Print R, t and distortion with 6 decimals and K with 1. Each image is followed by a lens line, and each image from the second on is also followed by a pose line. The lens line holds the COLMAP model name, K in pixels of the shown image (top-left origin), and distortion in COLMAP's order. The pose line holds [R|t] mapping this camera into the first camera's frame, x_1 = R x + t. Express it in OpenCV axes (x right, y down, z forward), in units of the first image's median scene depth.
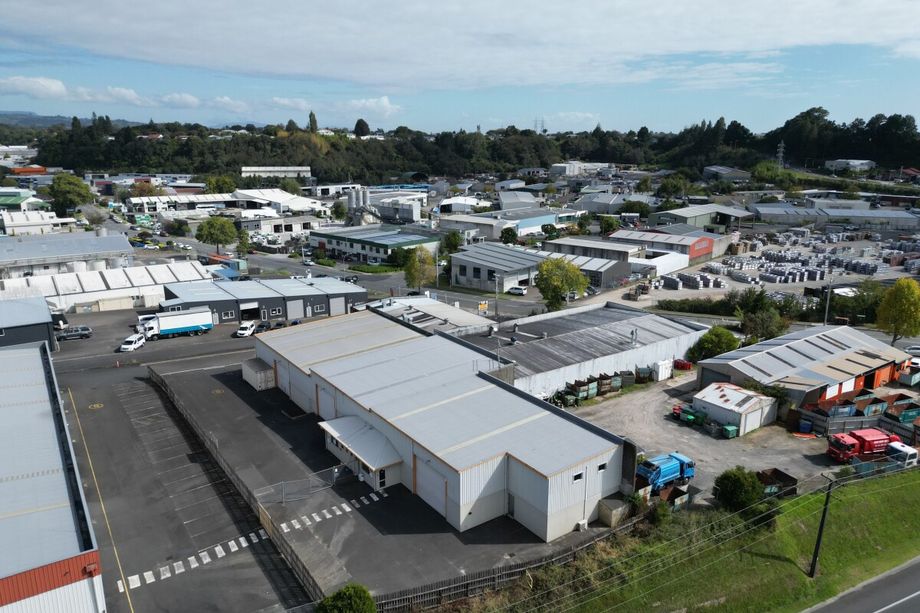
lens RADIAL K [[646.2, 0, 463.8], [0, 646.2, 307.5], [0, 0, 1]] dist [0.067402, -0.072338]
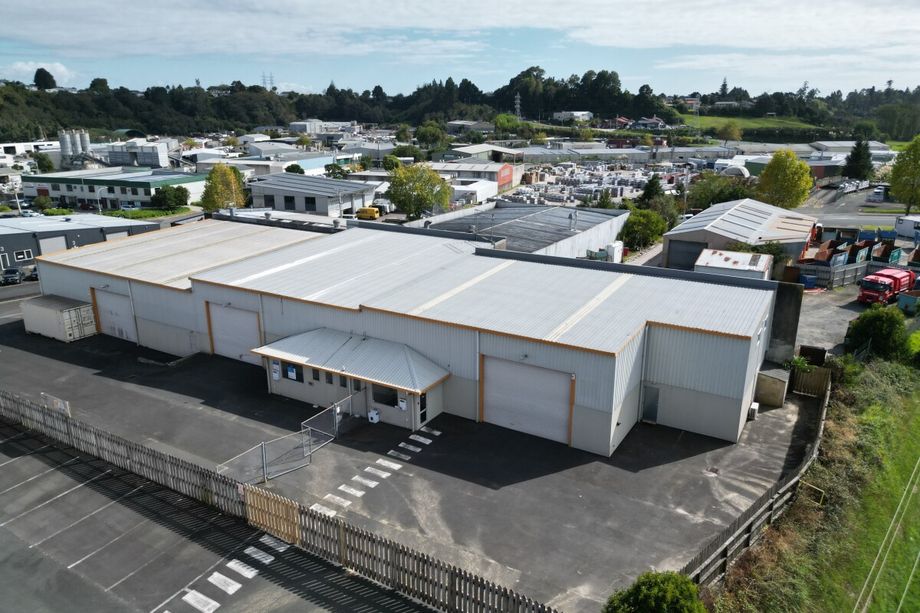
lens RADIAL K [[646.2, 0, 463.8], [0, 646.2, 307.5], [0, 0, 1]] dist [0.067402, -0.072338]
pose [[0.915455, -0.117691, 0.384826, -0.087133], [0.102699, 0.992940, 0.059361, 0.040503], [-0.389096, -0.014821, 0.921078, 0.127759]]
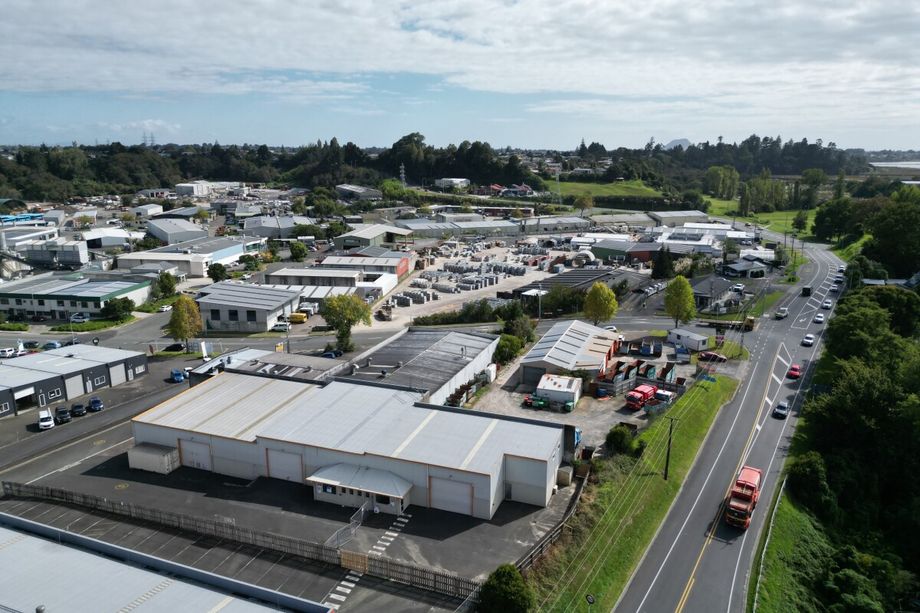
lens RADIAL K [[646.2, 0, 463.8], [0, 646.2, 307.5], [0, 0, 1]] dist [0.067402, -0.072338]
pose [[0.828830, -0.132453, 0.543596, -0.183365], [0.141027, 0.989661, 0.026116, -0.033304], [-0.541435, 0.055016, 0.838940, -0.030357]]
